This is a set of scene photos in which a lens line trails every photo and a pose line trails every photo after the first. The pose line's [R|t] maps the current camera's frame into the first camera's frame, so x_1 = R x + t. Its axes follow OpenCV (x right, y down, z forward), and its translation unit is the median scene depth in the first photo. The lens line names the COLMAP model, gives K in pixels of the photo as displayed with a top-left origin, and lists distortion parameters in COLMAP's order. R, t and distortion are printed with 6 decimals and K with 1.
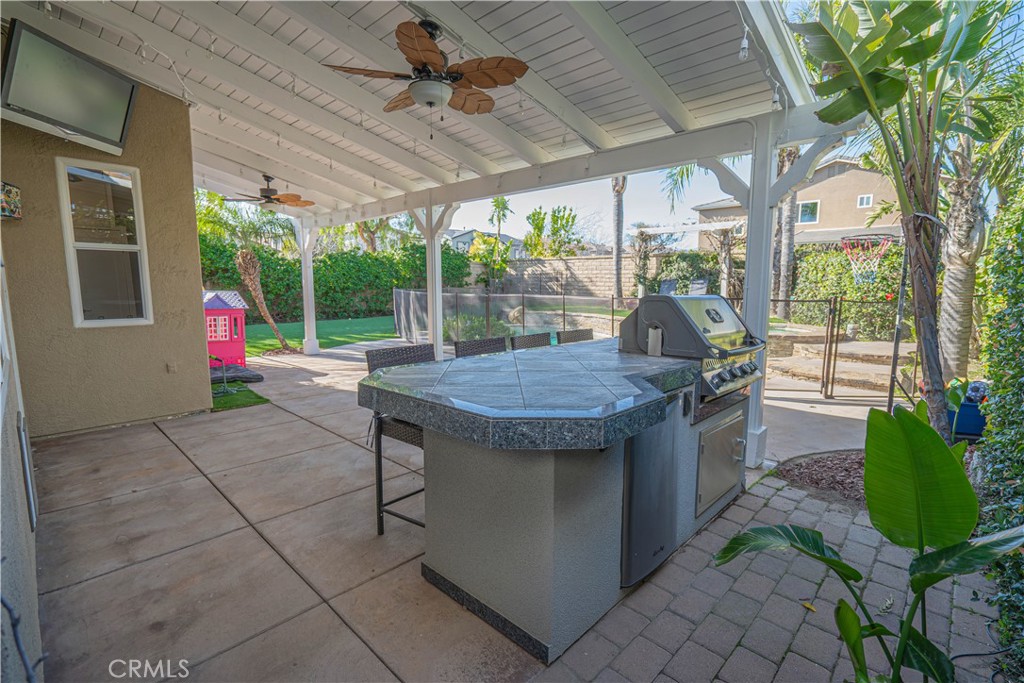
lens RADIAL K [[470.3, 0, 514.3], [0, 470.3, 344.4], [0, 0, 1]] dist [0.001215, 0.000175]
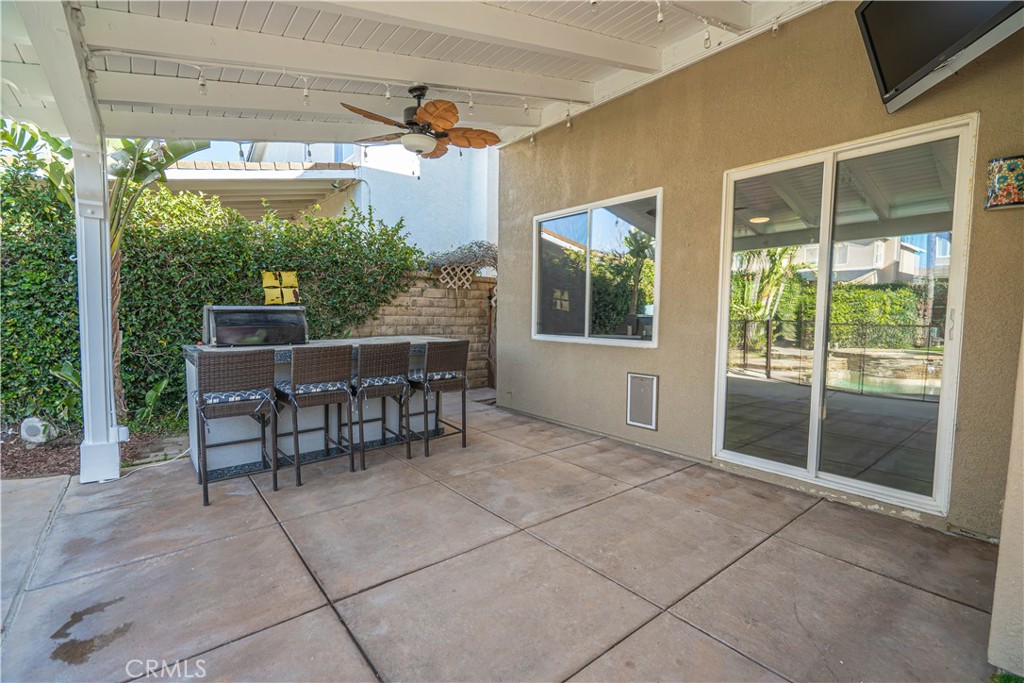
lens RADIAL K [[465.8, 0, 513.6], [0, 465.8, 342.1], [0, 0, 1]] dist [-0.000677, 0.000017]
pose [[-0.991549, -0.027076, 0.126872, -0.517397], [-0.003090, 0.982628, 0.185558, -0.212663], [-0.129693, 0.183598, -0.974408, 1.956168]]
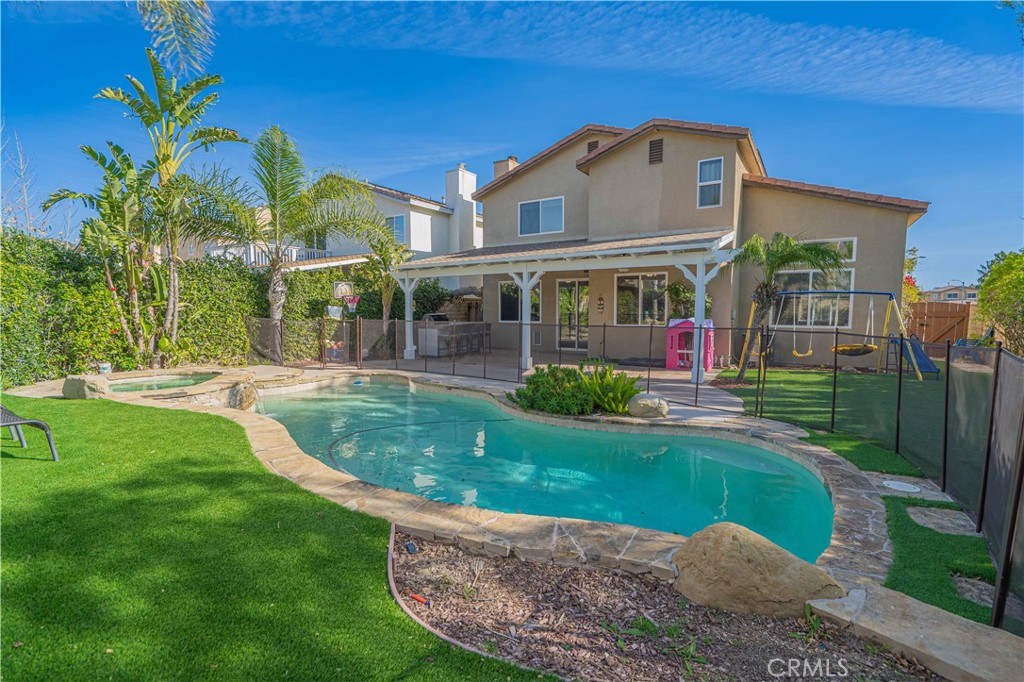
lens RADIAL K [[470.3, 0, 514.3], [0, 470.3, 343.9], [0, 0, 1]] dist [0.001215, 0.000175]
pose [[-0.982236, 0.009219, -0.187423, -0.020705], [-0.029006, 0.979328, 0.200189, -0.472481], [0.185394, 0.202069, -0.961664, 3.701566]]
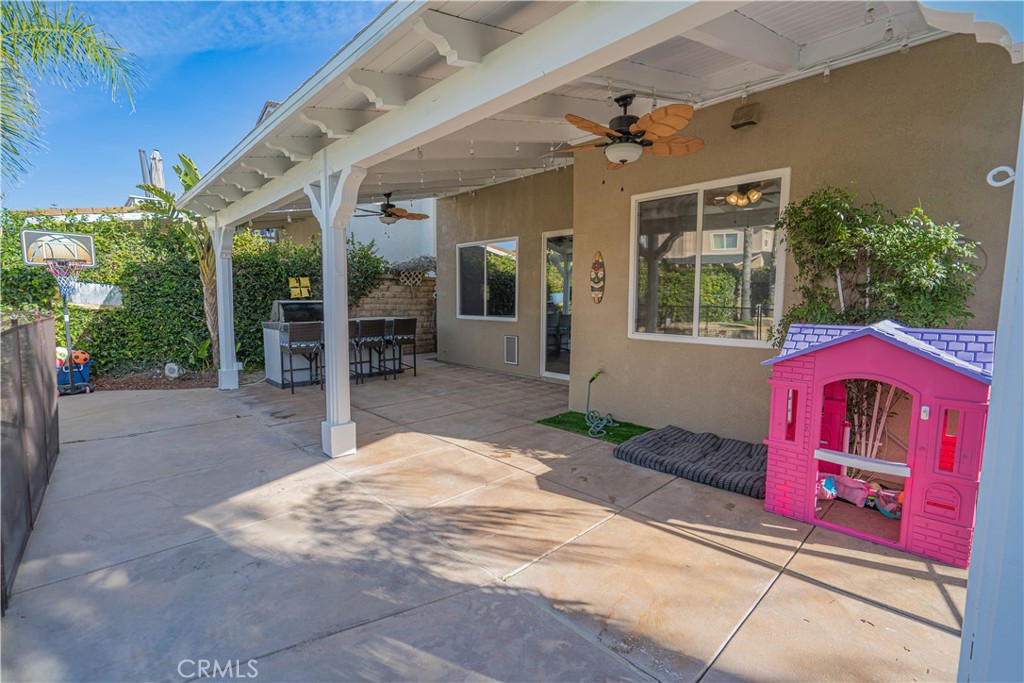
lens RADIAL K [[465.8, 0, 513.6], [0, 465.8, 342.1], [0, 0, 1]] dist [-0.000677, 0.000017]
pose [[-0.998768, -0.018844, 0.045907, -0.688884], [-0.008386, 0.975882, 0.218135, -0.303916], [-0.048910, 0.217482, -0.974838, 2.537034]]
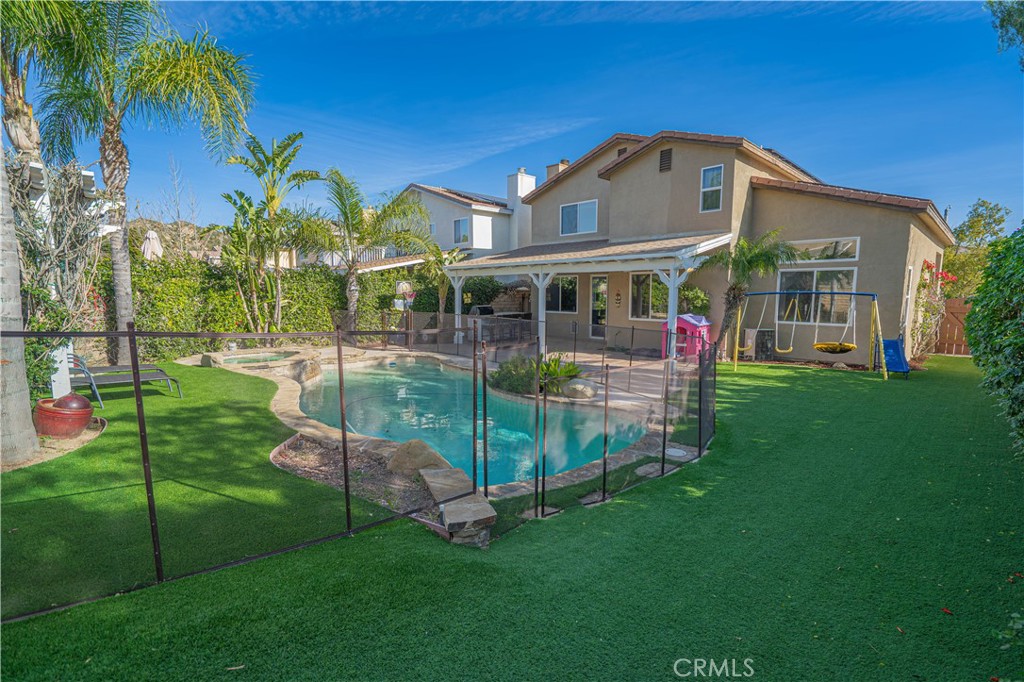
lens RADIAL K [[467.8, 0, 512.0], [0, 467.8, 341.0], [0, 0, 1]] dist [0.000877, 0.000207]
pose [[-0.998905, -0.009745, 0.045755, -0.376008], [0.001447, 0.971161, 0.238420, -0.591065], [-0.046759, 0.238225, -0.970084, 4.055940]]
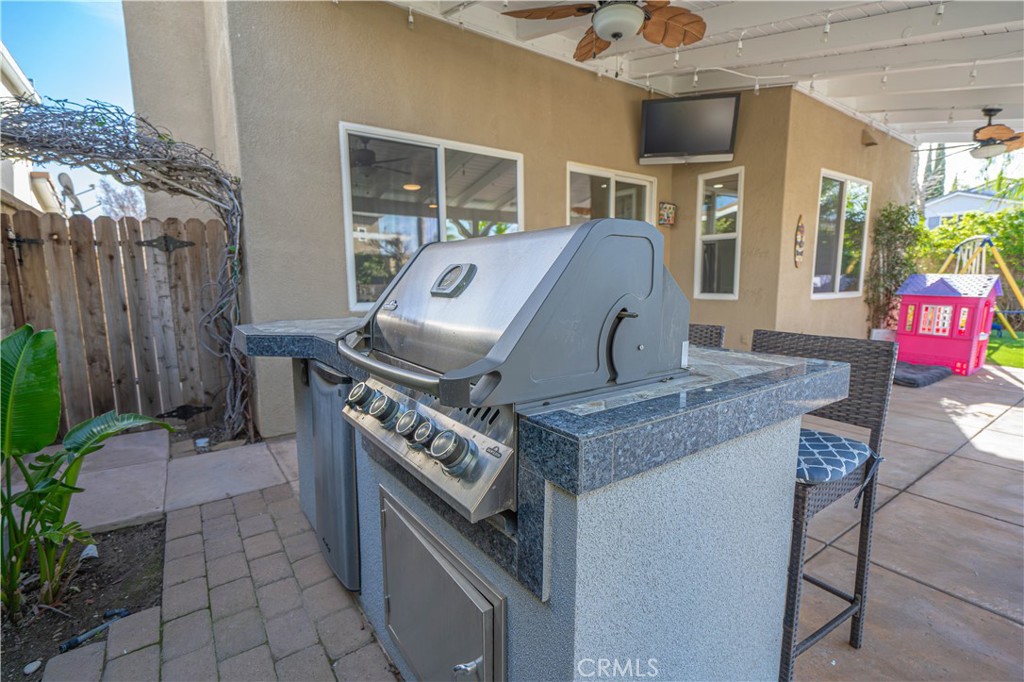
lens RADIAL K [[470.3, 0, 514.3], [0, 470.3, 343.9], [0, 0, 1]] dist [0.001215, 0.000175]
pose [[-0.185413, 0.131304, -0.973849, 0.640615], [-0.120578, 0.980503, 0.155158, -0.065599], [0.975235, 0.146193, -0.165966, 0.878798]]
